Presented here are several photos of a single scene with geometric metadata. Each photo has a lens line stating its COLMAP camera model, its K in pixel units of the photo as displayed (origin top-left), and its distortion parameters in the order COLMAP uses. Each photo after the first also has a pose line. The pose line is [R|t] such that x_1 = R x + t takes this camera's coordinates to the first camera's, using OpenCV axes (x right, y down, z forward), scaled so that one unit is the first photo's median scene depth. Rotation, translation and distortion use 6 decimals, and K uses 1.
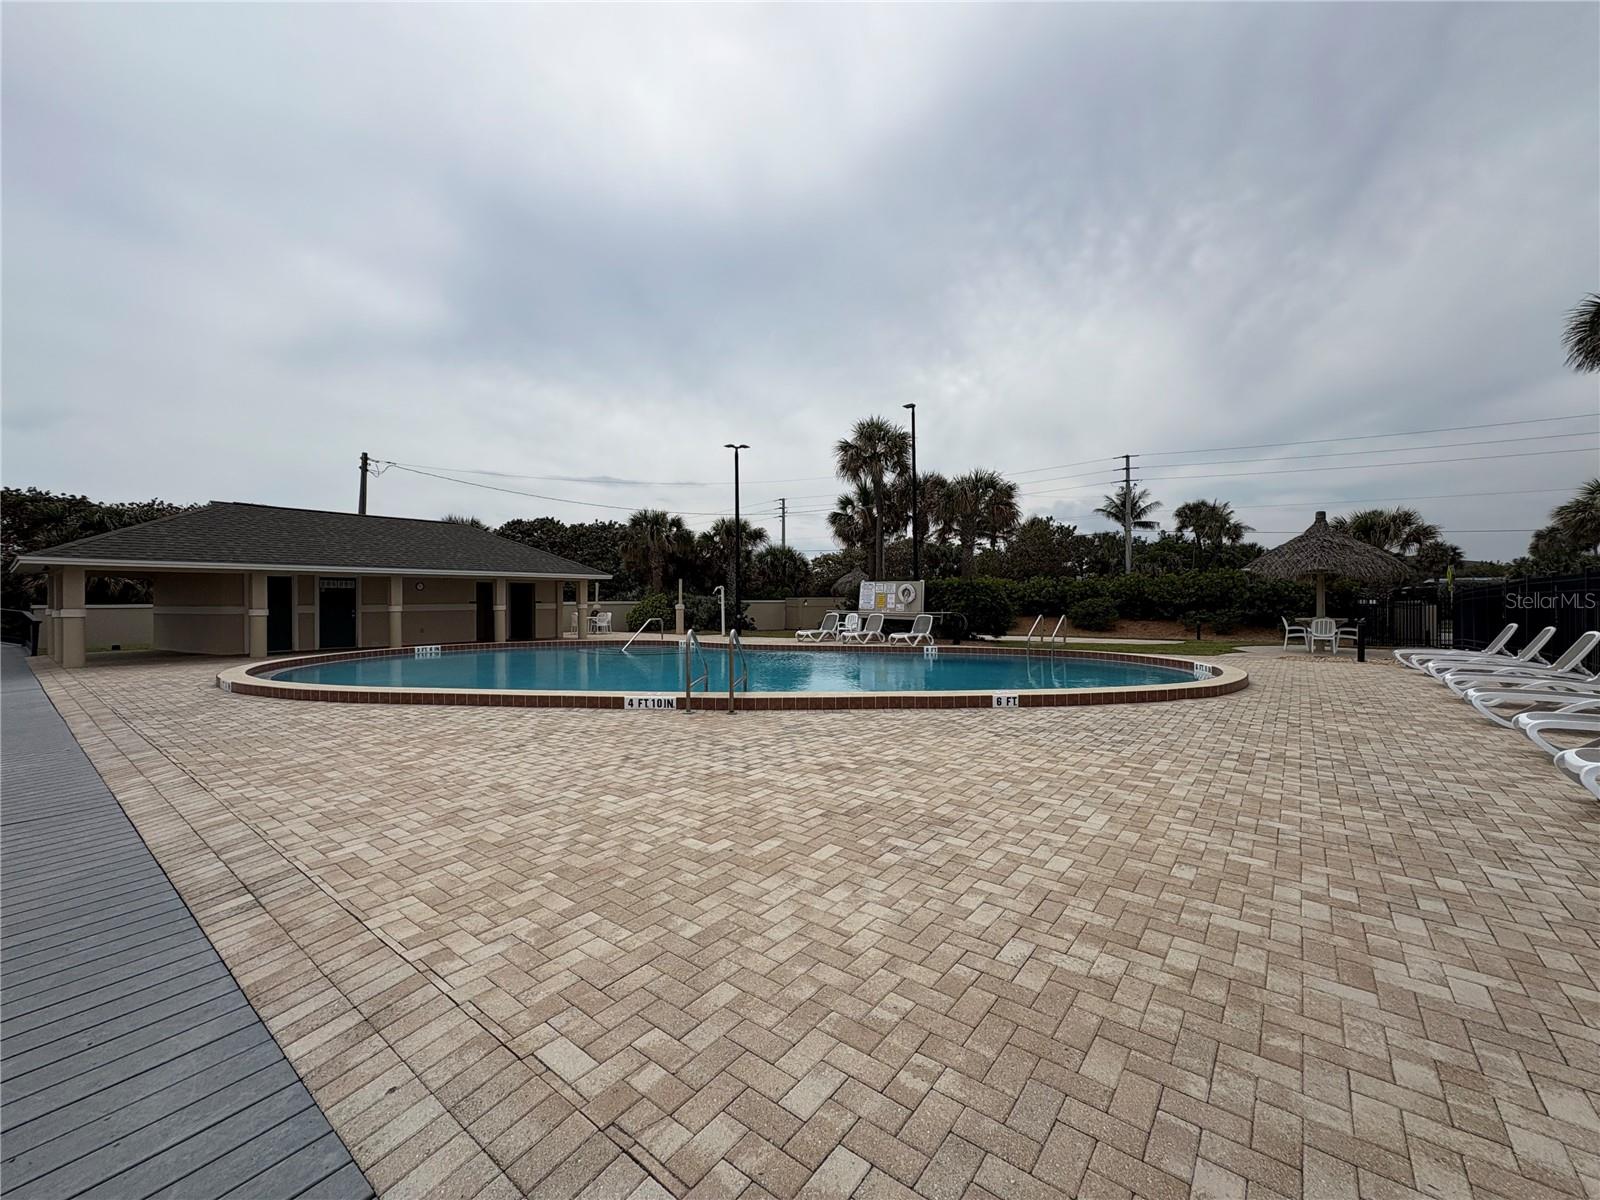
lens RADIAL K [[642.8, 0, 800.0], [0, 642.8, 600.0], [0, 0, 1]] dist [0.001276, -0.000055]
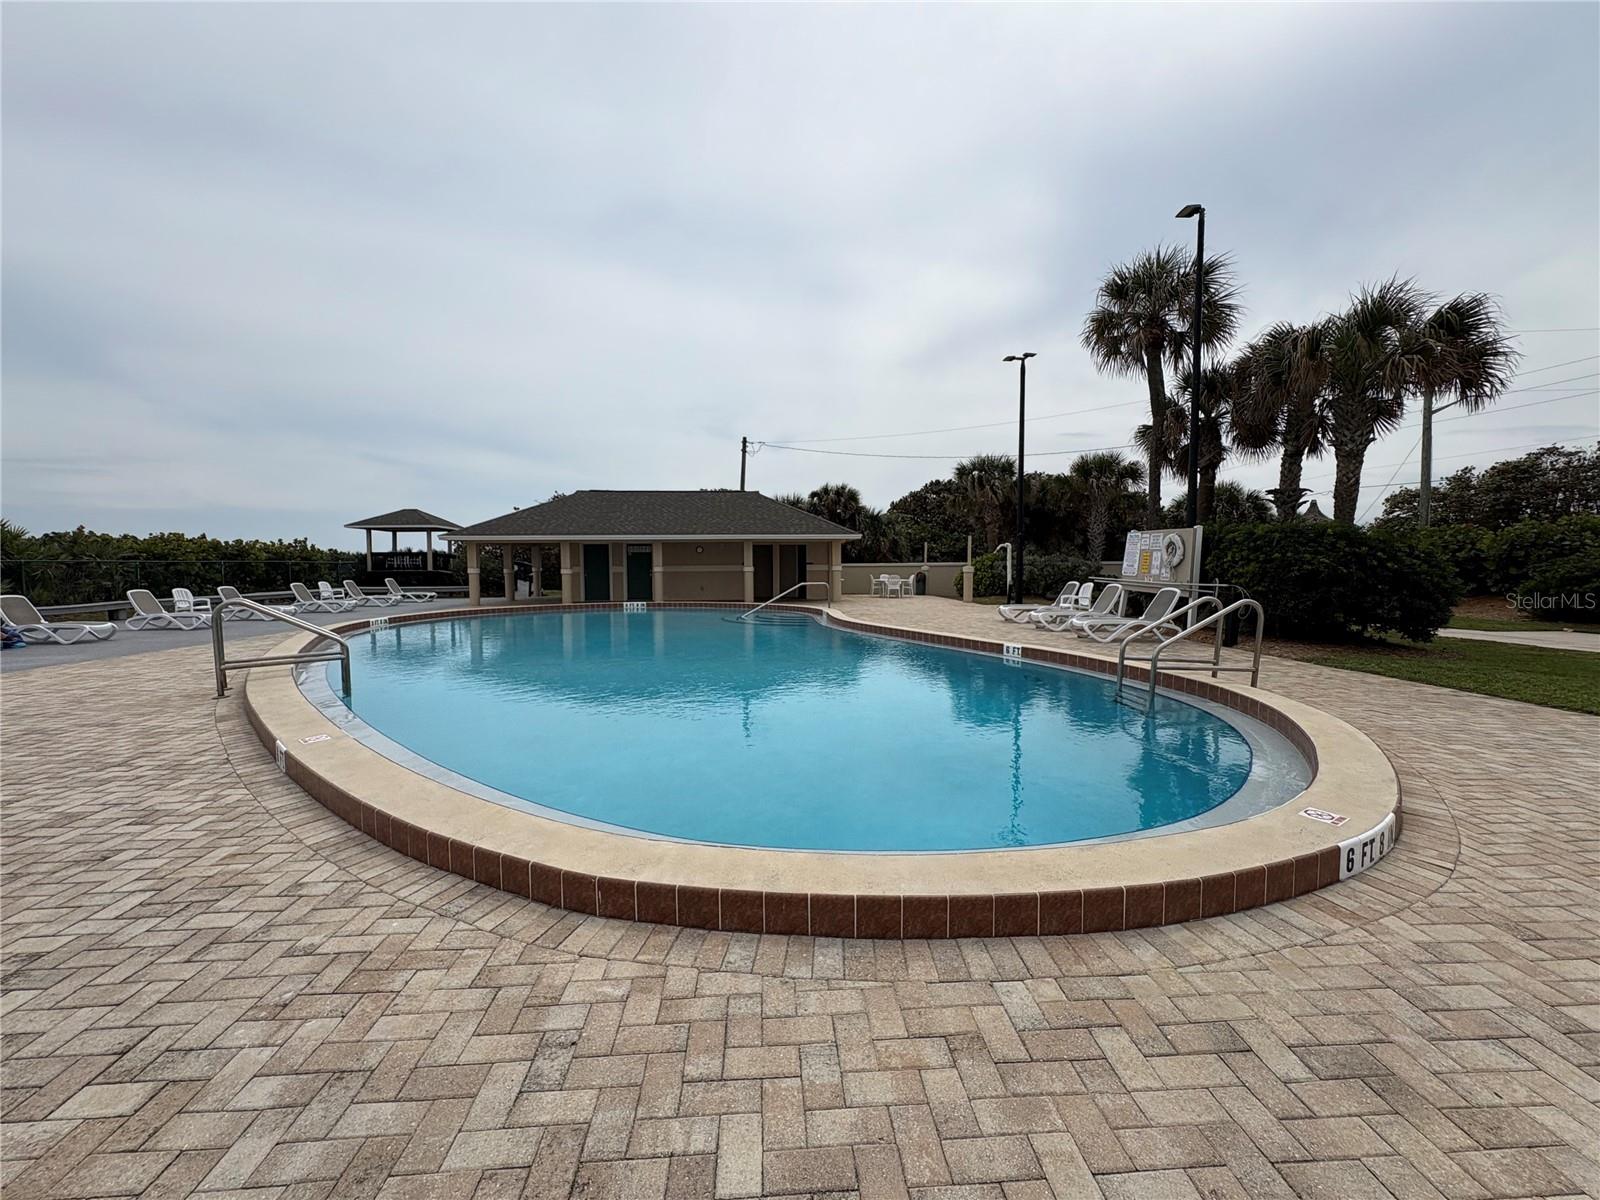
lens RADIAL K [[642.8, 0, 800.0], [0, 642.8, 600.0], [0, 0, 1]] dist [0.001276, -0.000055]
pose [[0.664314, 0.043836, -0.746167, 0.355019], [0.002943, 0.998118, 0.061258, -0.001461], [0.747448, -0.042890, 0.662934, 0.340377]]
